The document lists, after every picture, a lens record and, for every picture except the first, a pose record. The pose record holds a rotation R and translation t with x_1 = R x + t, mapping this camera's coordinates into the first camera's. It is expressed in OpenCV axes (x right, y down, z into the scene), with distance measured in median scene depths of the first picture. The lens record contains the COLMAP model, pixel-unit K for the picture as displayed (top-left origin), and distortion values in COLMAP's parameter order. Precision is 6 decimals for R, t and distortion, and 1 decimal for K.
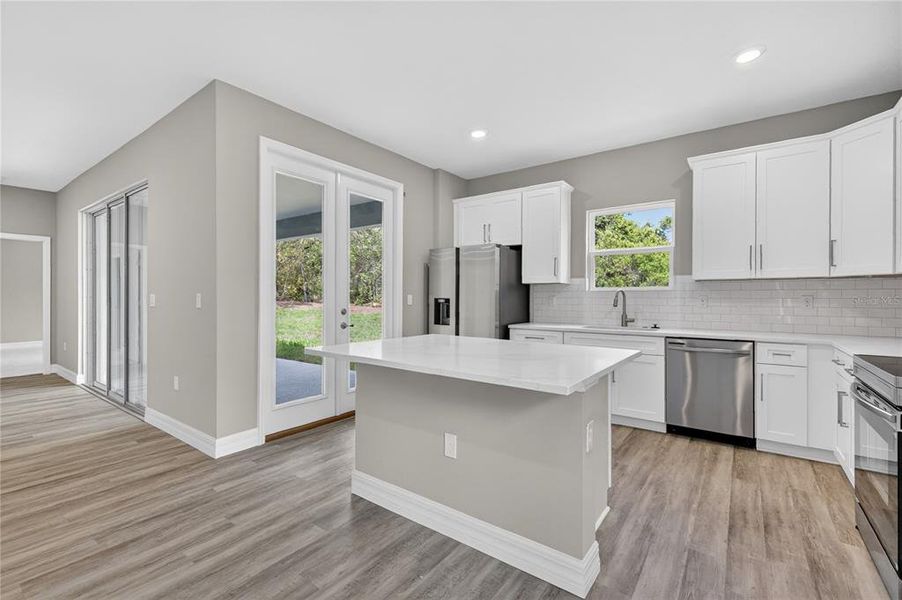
lens RADIAL K [[392.2, 0, 452.4], [0, 392.2, 296.7], [0, 0, 1]] dist [0.004550, 0.000454]
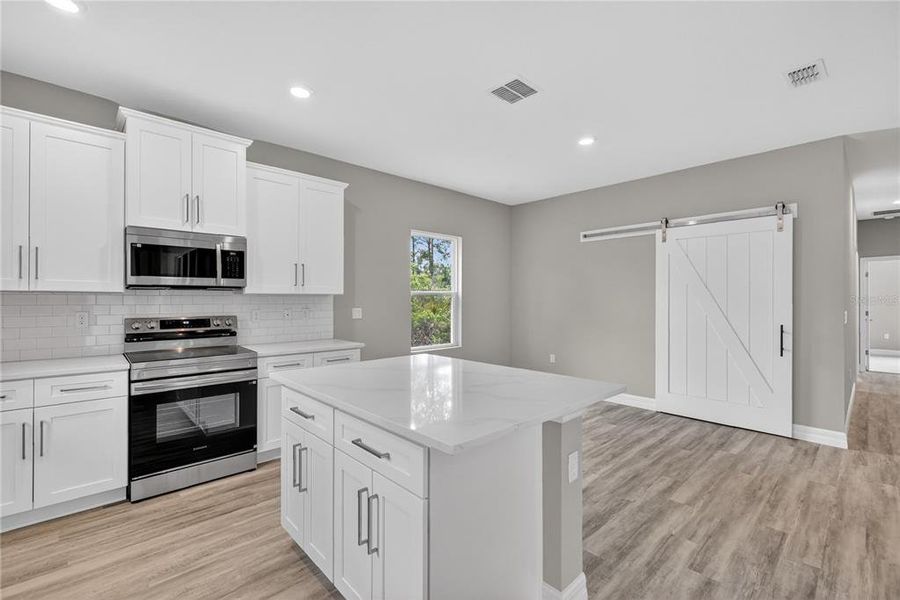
lens RADIAL K [[391.3, 0, 449.2], [0, 391.3, 300.8], [0, 0, 1]] dist [0.004550, 0.000454]
pose [[-0.982273, -0.003994, 0.187414, -0.153931], [-0.003075, 0.999982, 0.005193, -0.053944], [-0.187431, 0.004525, -0.982267, 1.883189]]
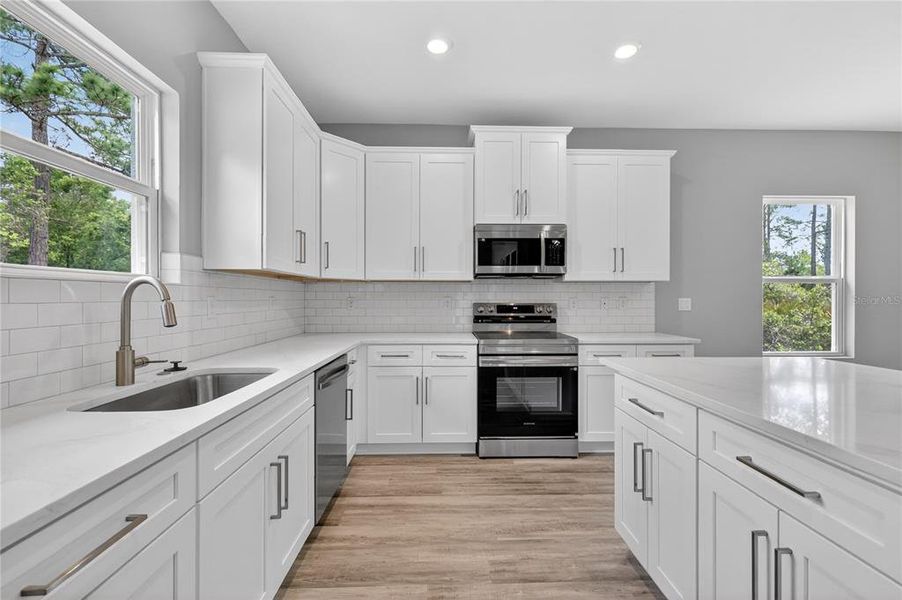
lens RADIAL K [[392.2, 0, 452.6], [0, 392.2, 301.3], [0, 0, 1]] dist [0.004550, 0.000454]
pose [[-0.612523, -0.008661, 0.790406, -0.030434], [0.000369, 0.999937, 0.011243, -0.005848], [-0.790453, 0.007178, -0.612481, 1.824451]]
